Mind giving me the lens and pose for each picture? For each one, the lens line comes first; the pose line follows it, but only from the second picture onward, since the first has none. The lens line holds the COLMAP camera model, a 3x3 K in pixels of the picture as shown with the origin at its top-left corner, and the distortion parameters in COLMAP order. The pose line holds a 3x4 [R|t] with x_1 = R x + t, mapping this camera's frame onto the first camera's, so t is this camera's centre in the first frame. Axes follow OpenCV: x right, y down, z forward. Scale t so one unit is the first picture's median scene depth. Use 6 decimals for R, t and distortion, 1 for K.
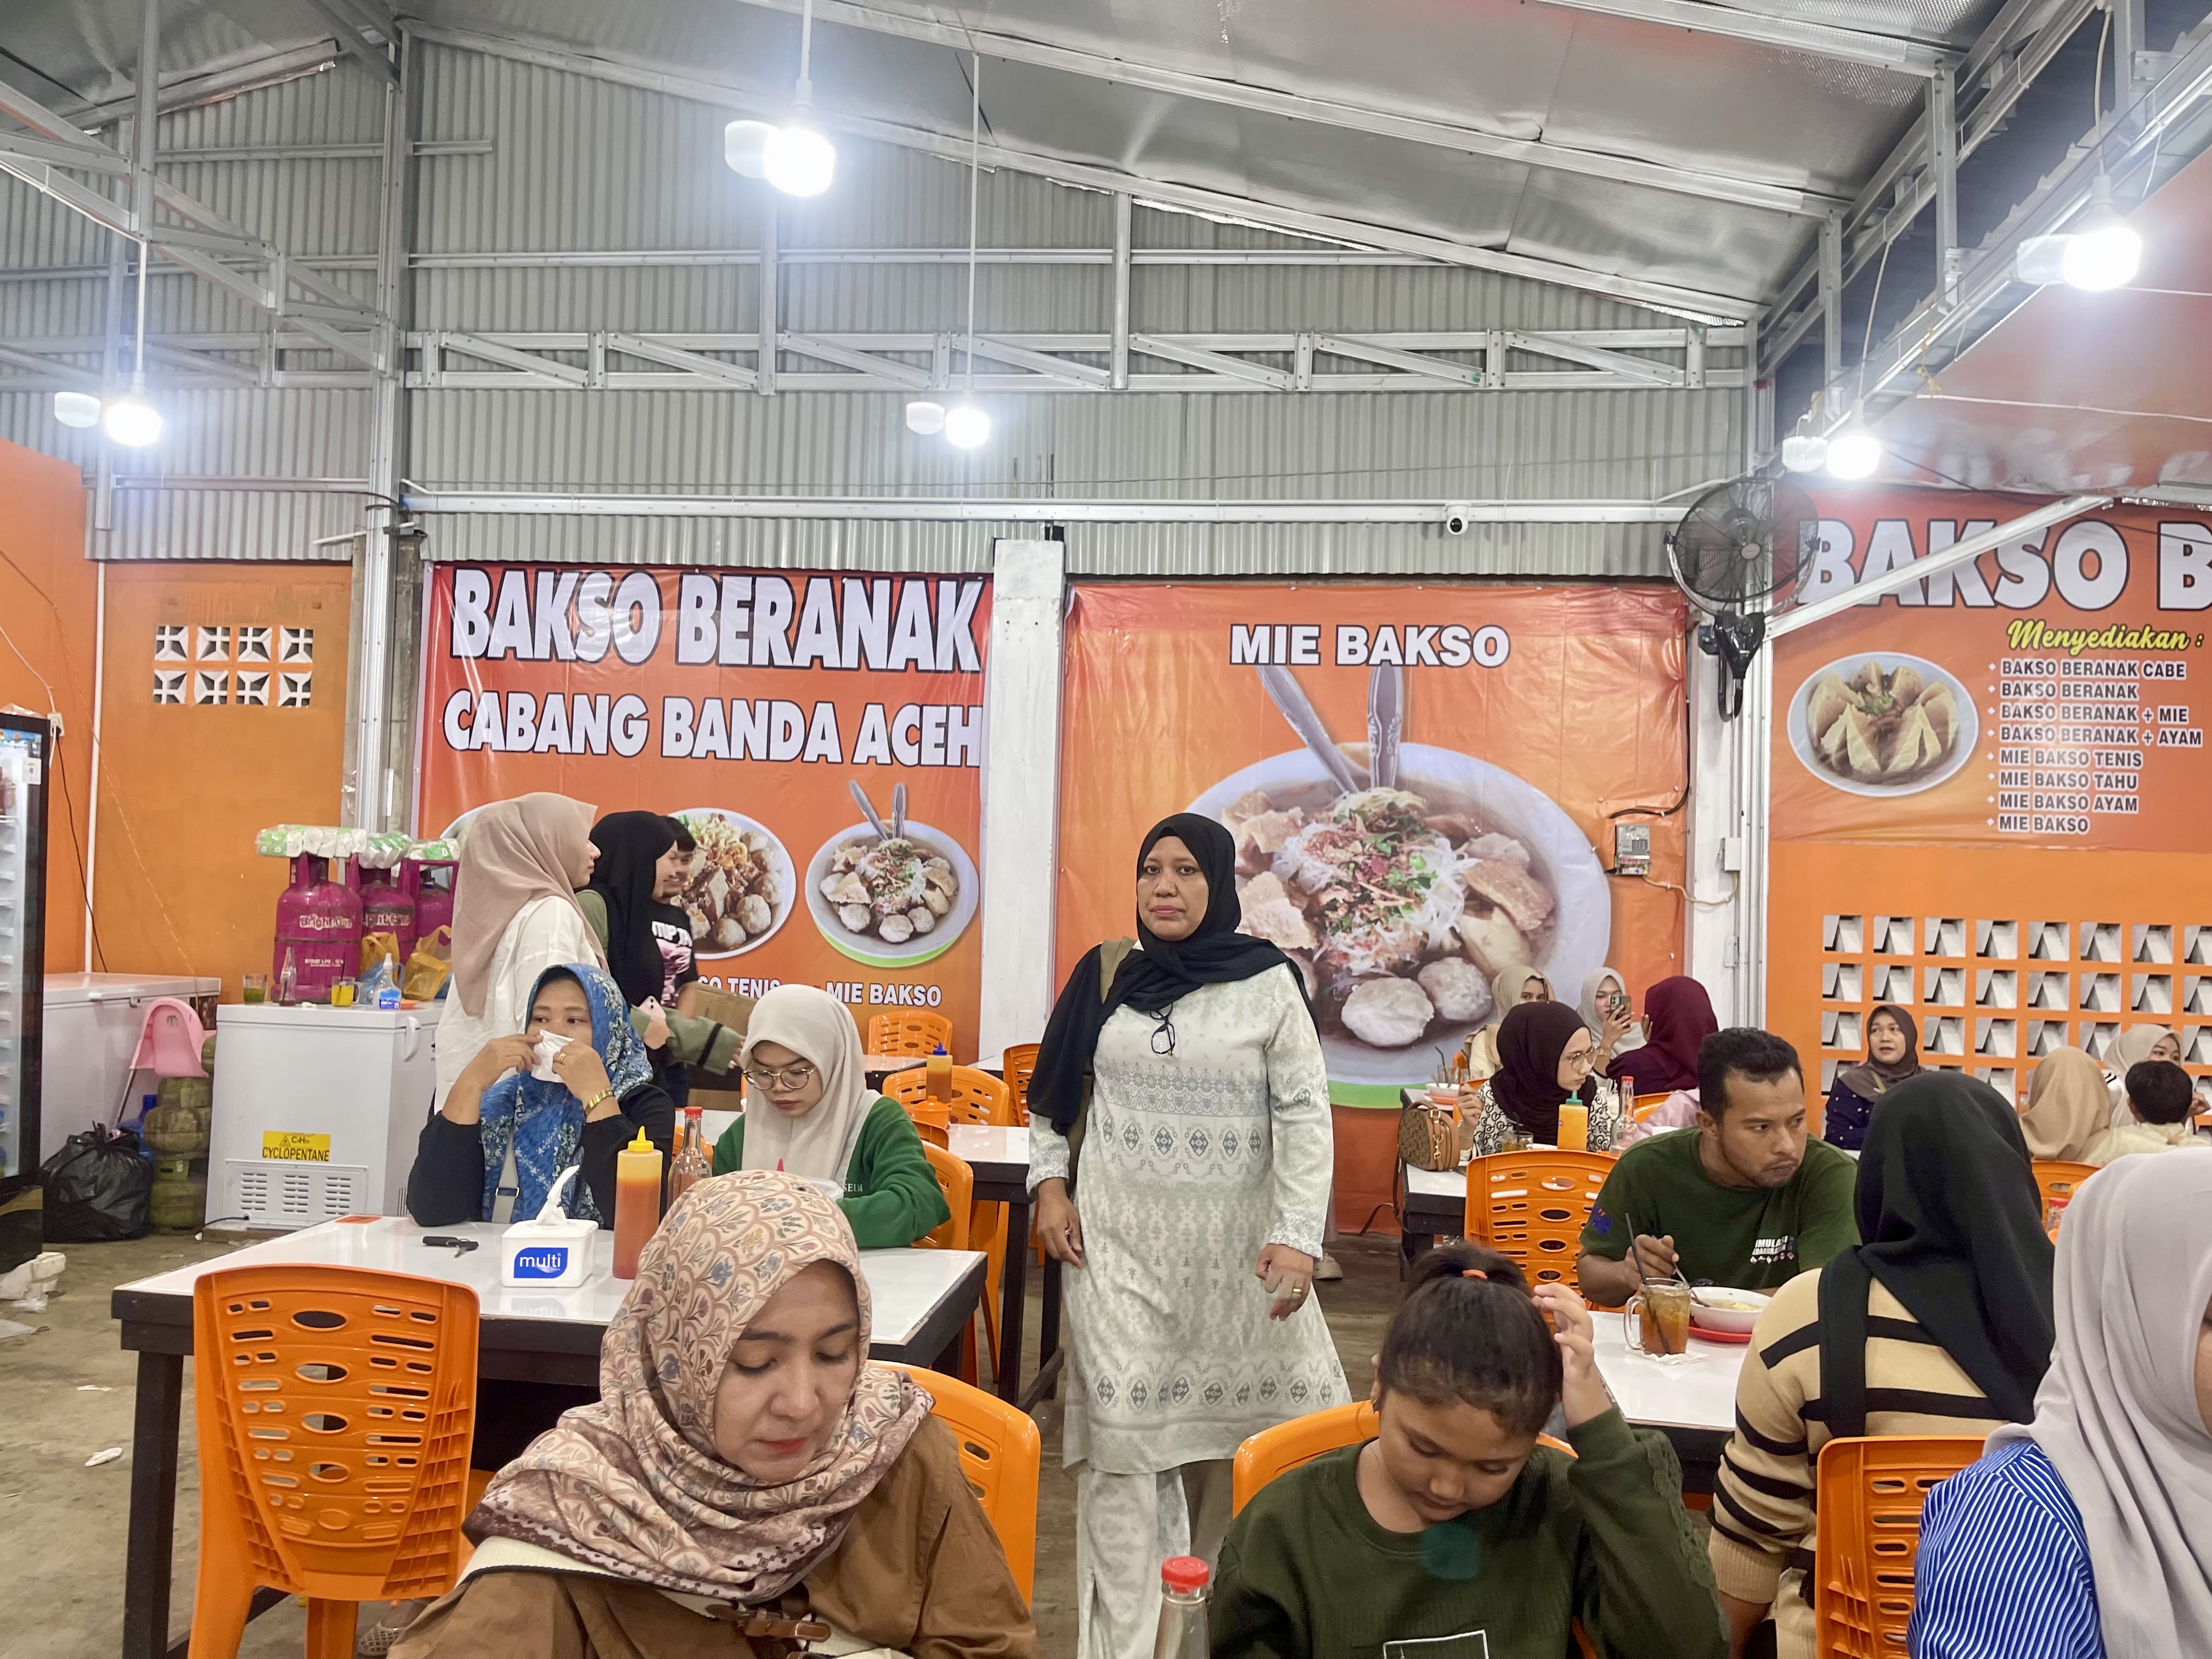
lens RADIAL K [[1677.7, 0, 1073.1], [0, 1677.7, 868.8], [0, 0, 1]] dist [0.082063, -0.113556]
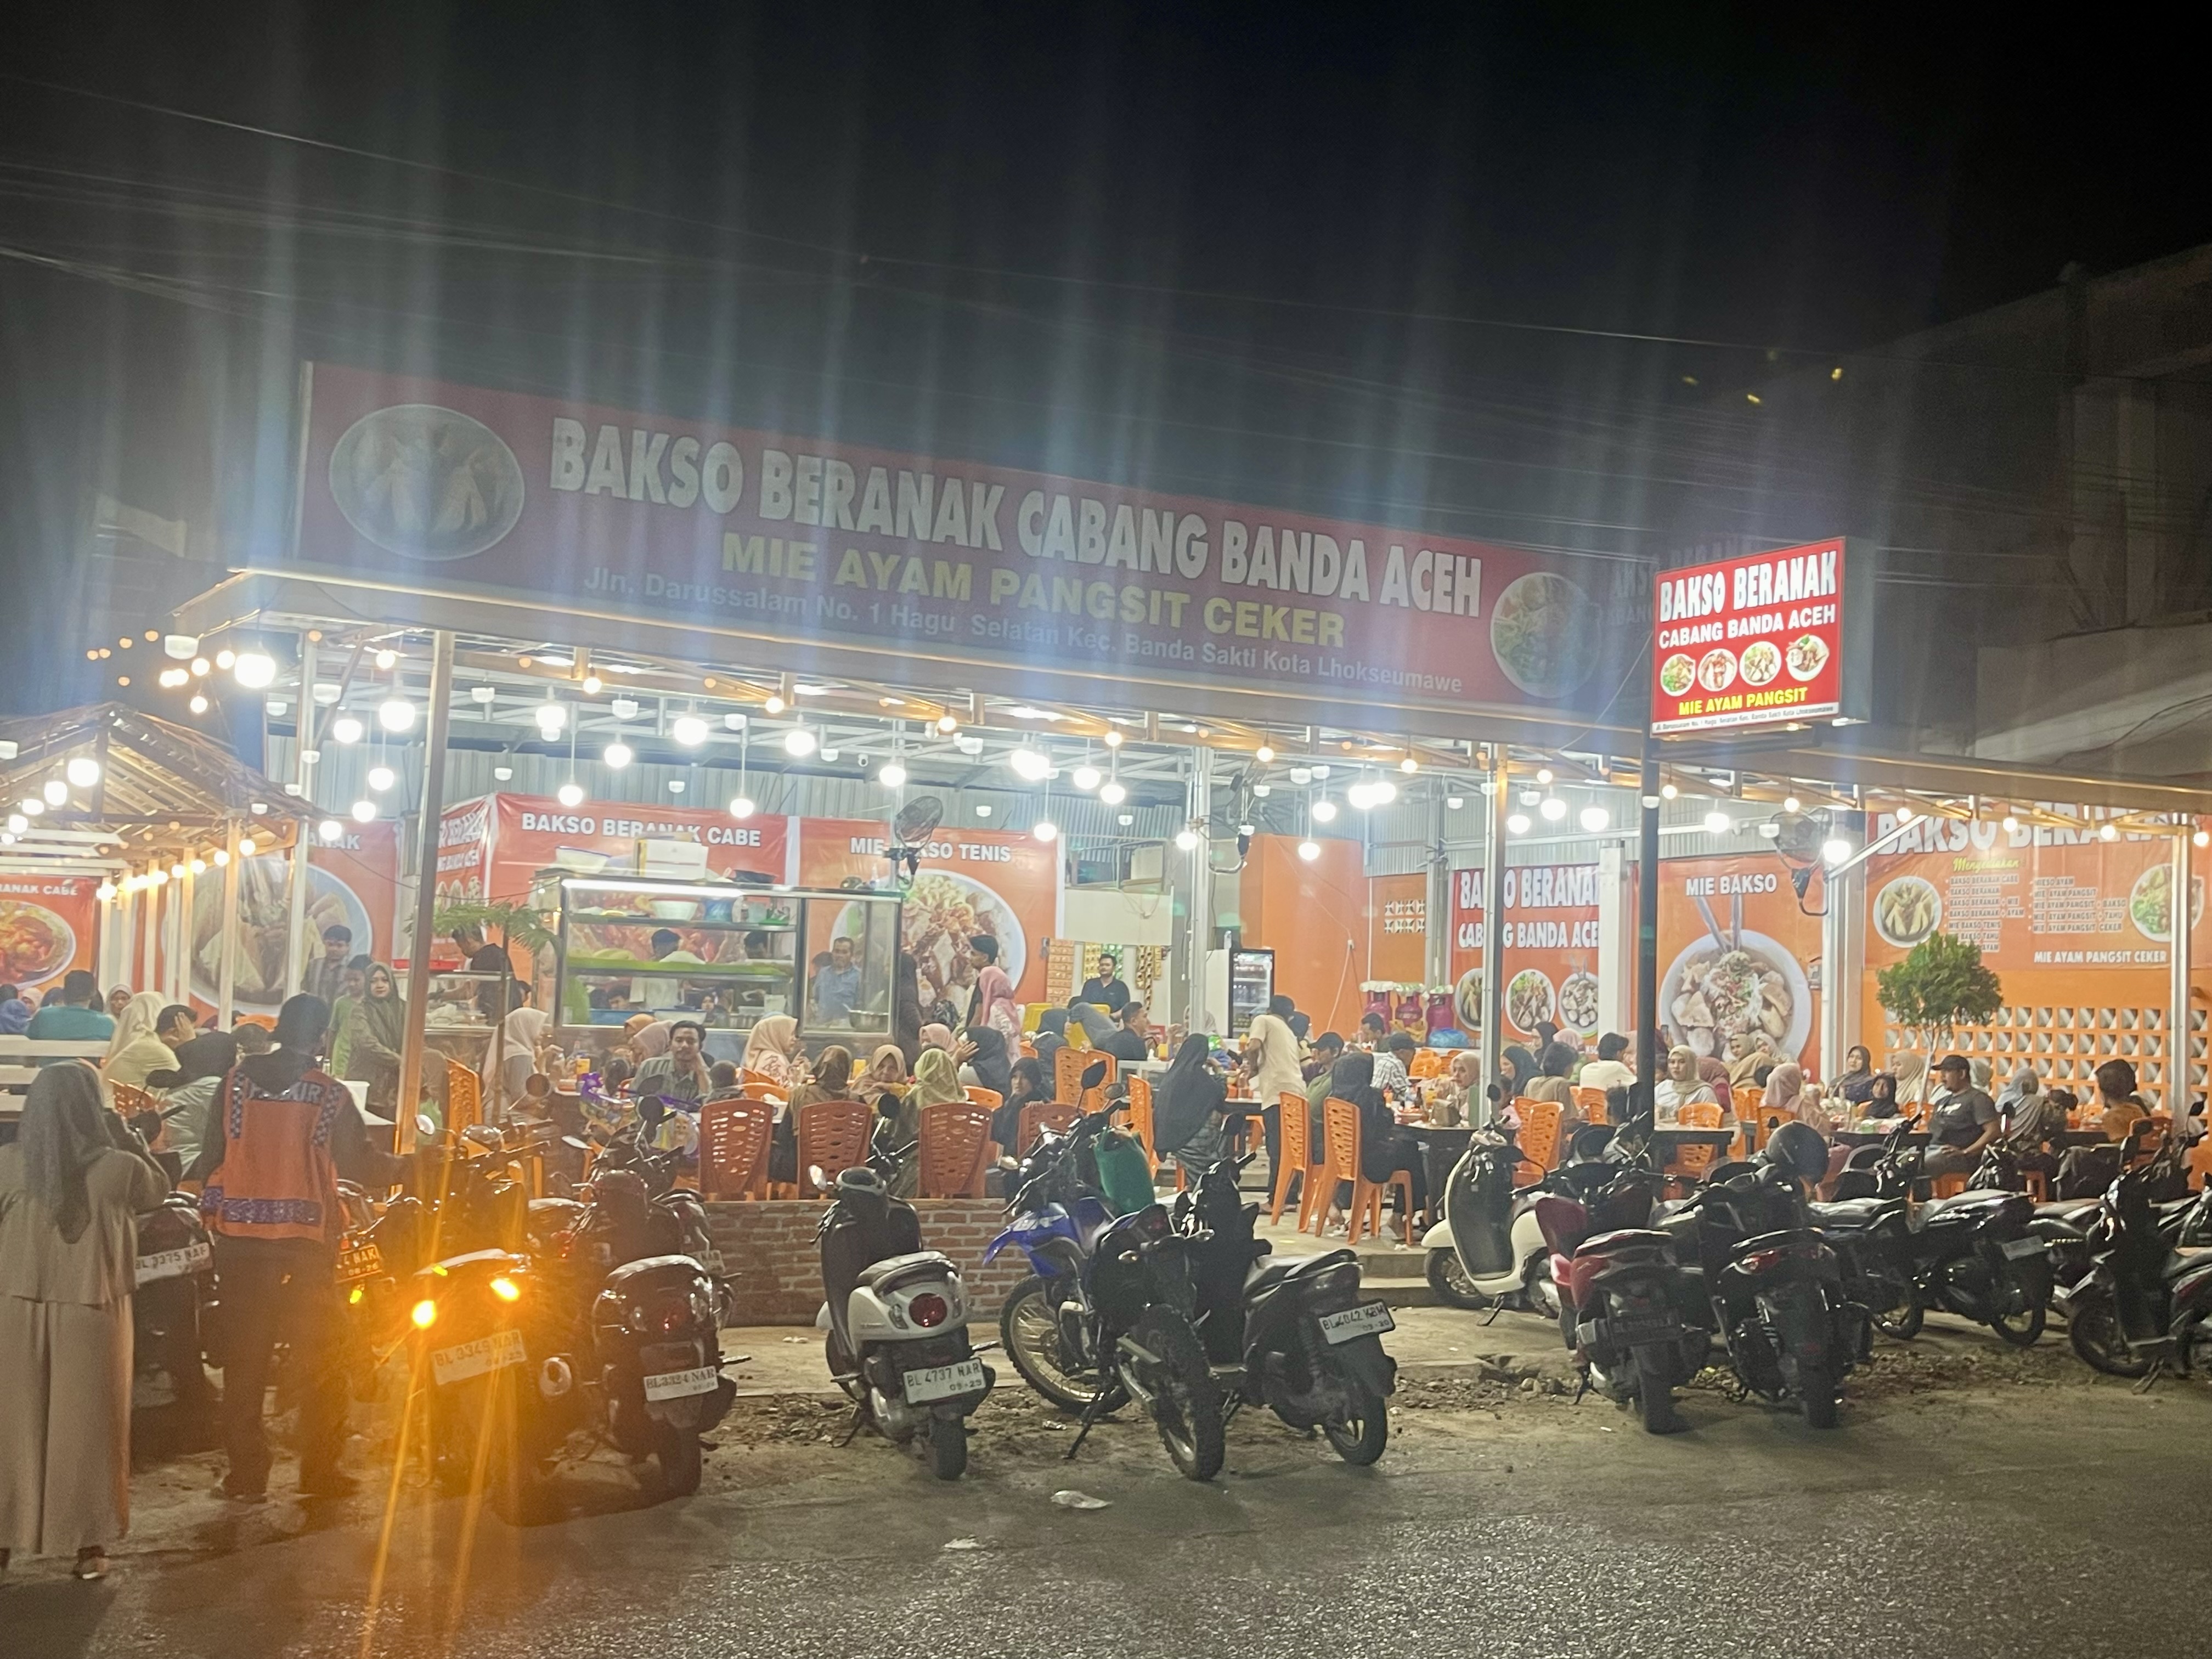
lens RADIAL K [[2317.4, 0, 1106.0], [0, 2317.4, 829.5], [0, 0, 1]] dist [-0.084157, -0.007437]
pose [[0.564658, -0.077554, -0.821673, 2.124100], [-0.004789, 0.995251, -0.097228, 0.085731], [0.825311, 0.058836, 0.561605, -1.300913]]
